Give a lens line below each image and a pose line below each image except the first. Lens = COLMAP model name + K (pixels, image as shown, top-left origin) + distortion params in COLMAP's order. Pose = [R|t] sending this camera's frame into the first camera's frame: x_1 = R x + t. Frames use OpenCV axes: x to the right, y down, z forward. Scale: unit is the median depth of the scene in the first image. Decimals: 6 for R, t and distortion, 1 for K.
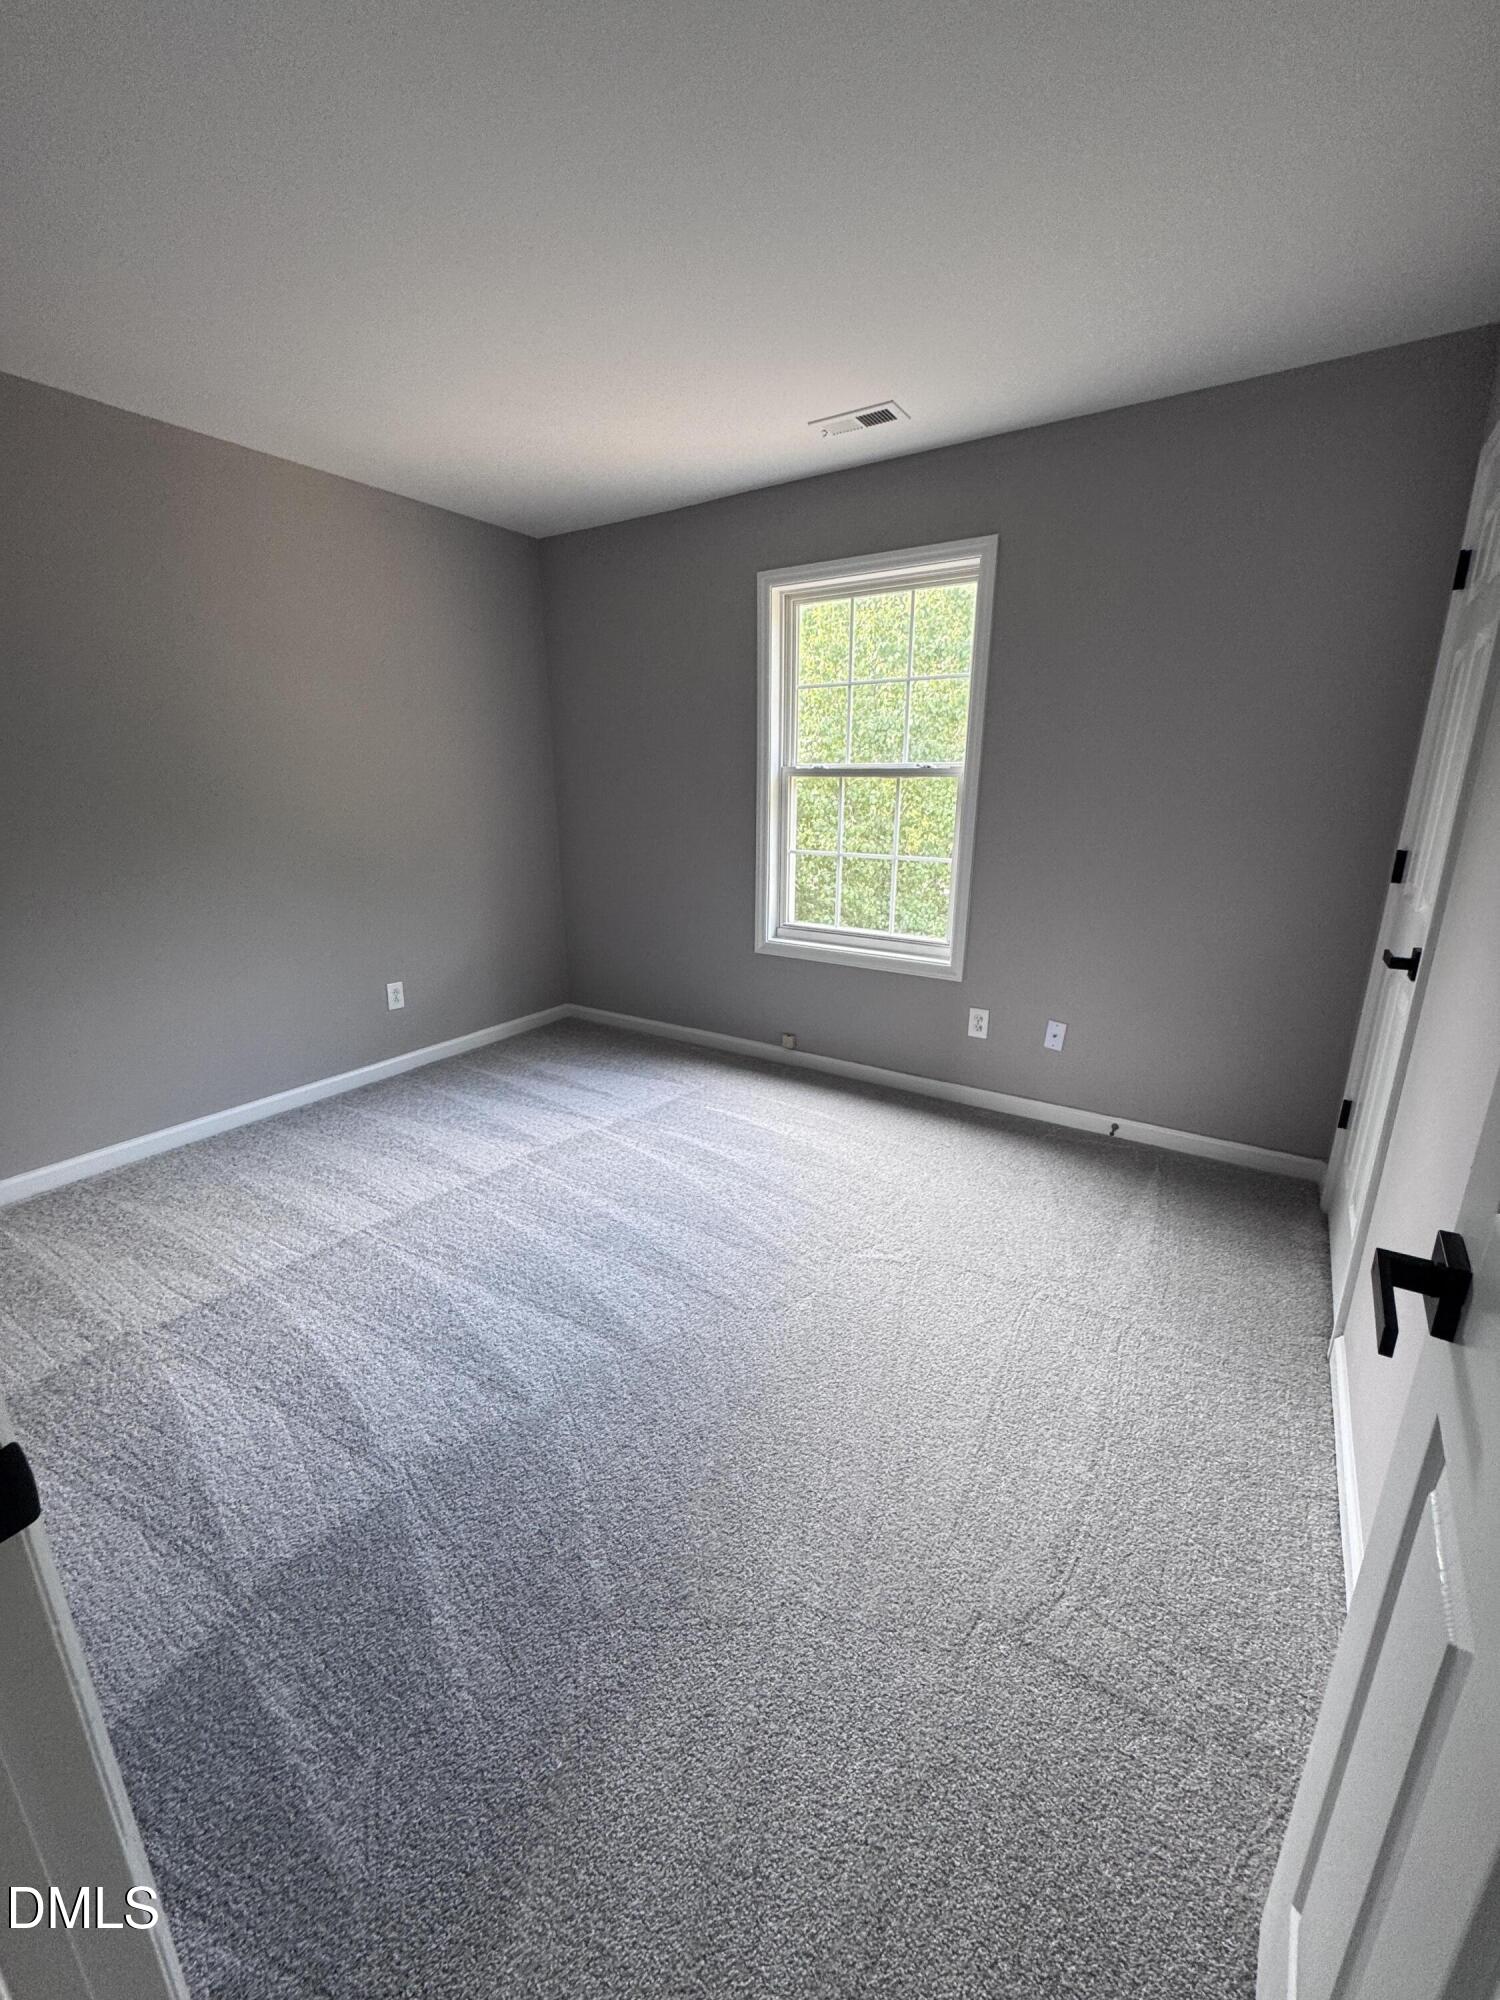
lens RADIAL K [[801.6, 0, 750.0], [0, 801.6, 1000.0], [0, 0, 1]] dist [-0.003595, 0.000716]
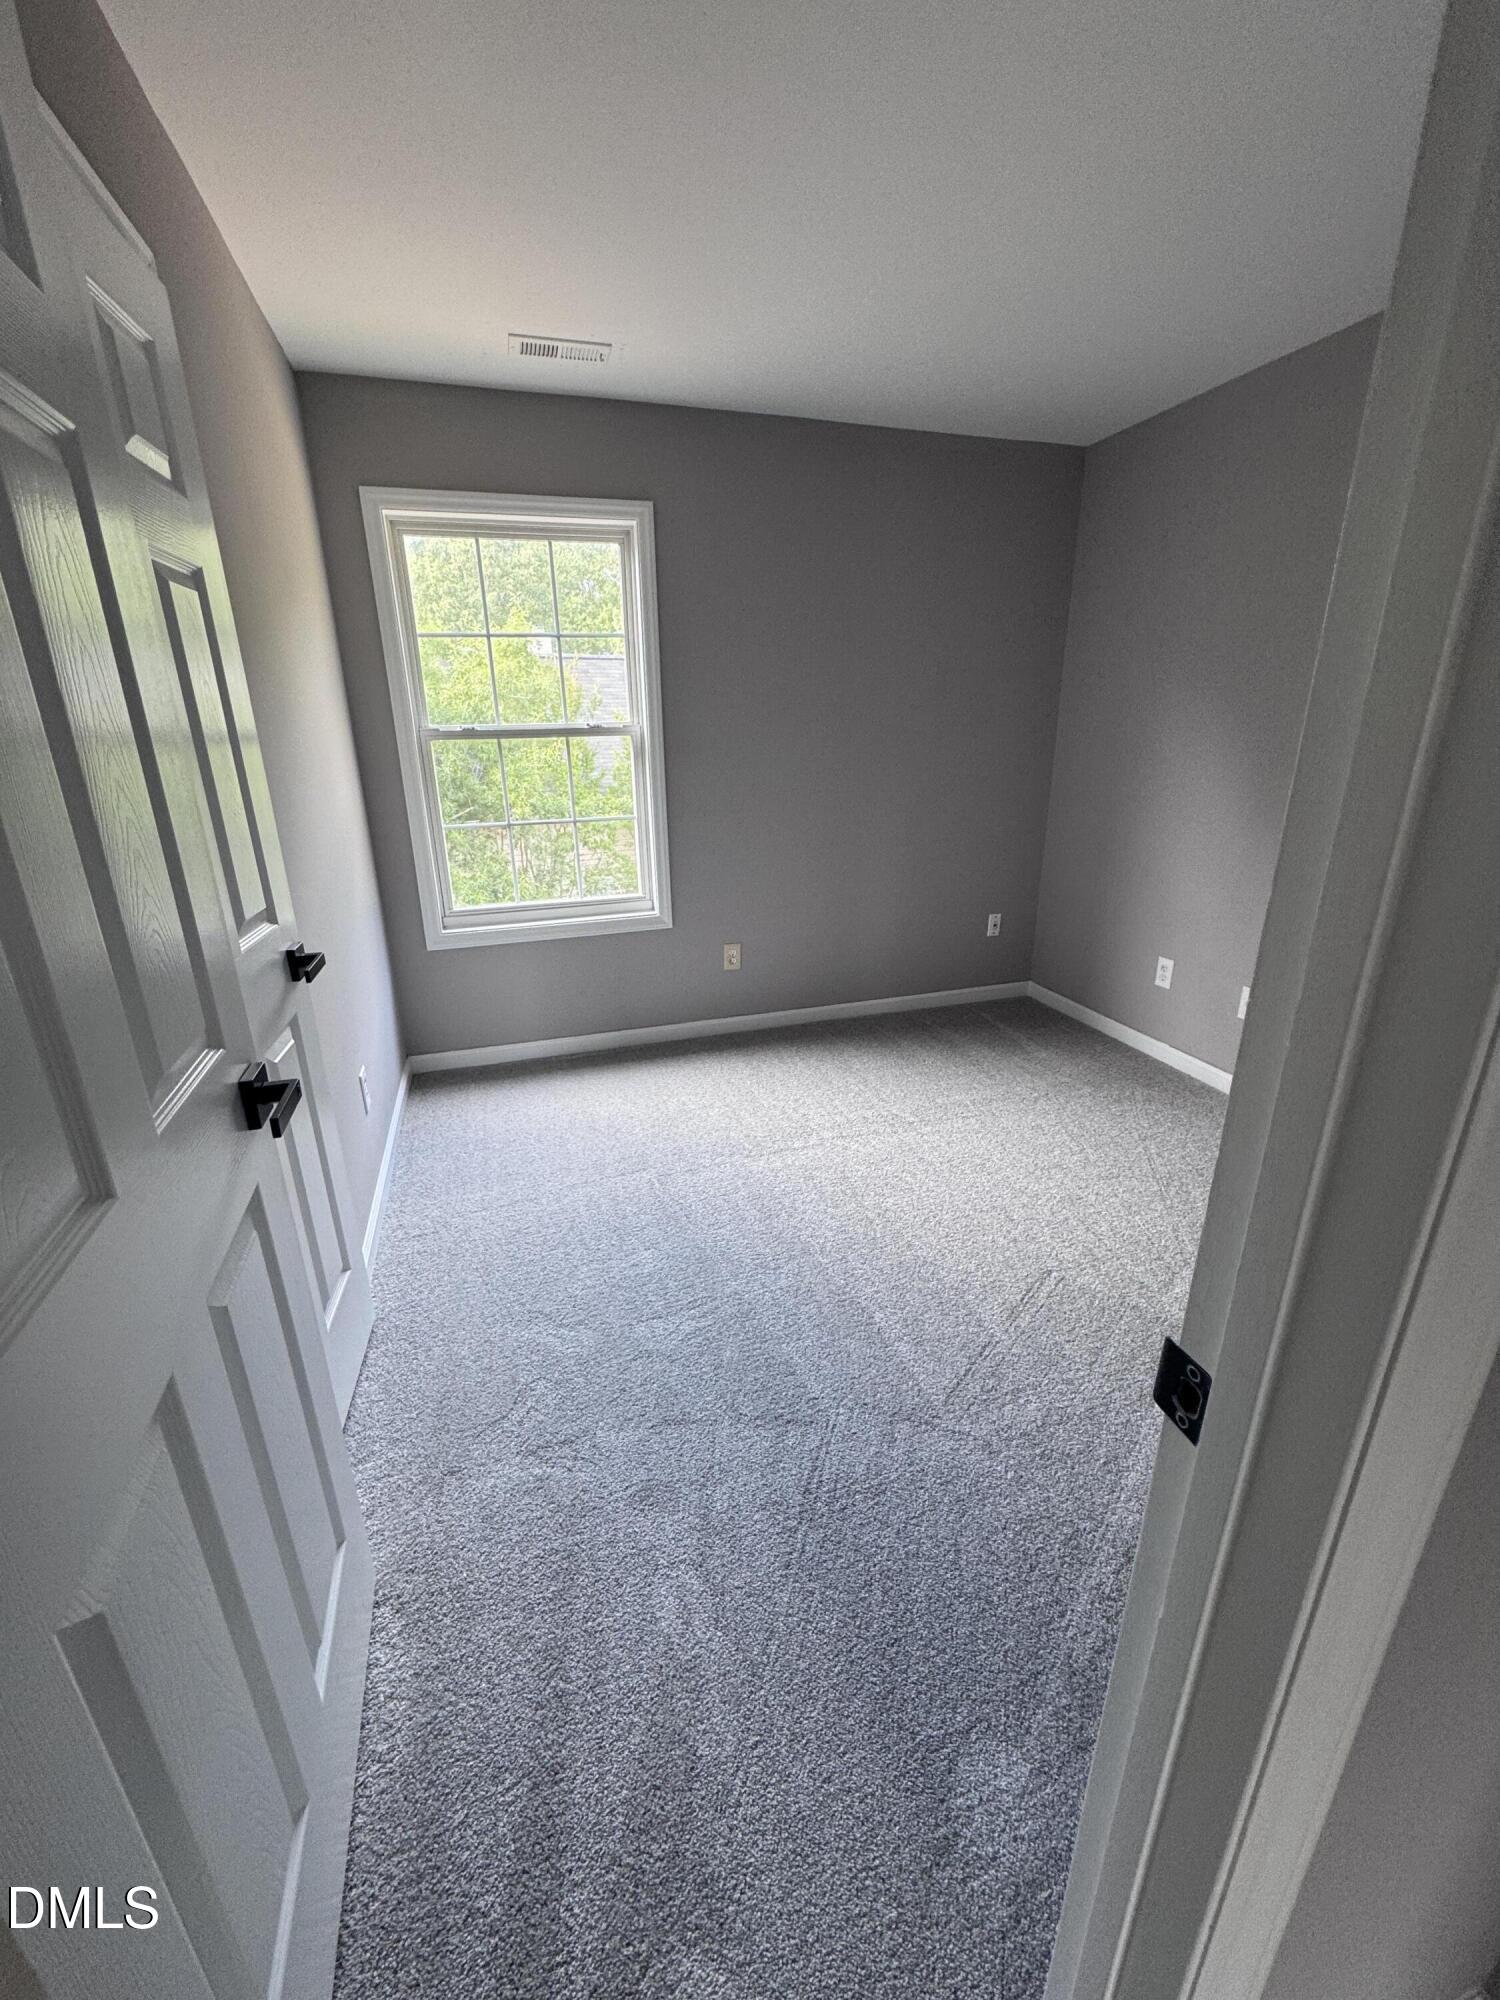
lens RADIAL K [[801.6, 0, 750.0], [0, 801.6, 1000.0], [0, 0, 1]] dist [-0.003595, 0.000716]
pose [[0.629971, -0.262432, 0.730935, -0.477291], [0.232368, 0.961754, 0.145033, -0.059690], [-0.741041, 0.078479, 0.666858, 0.208090]]
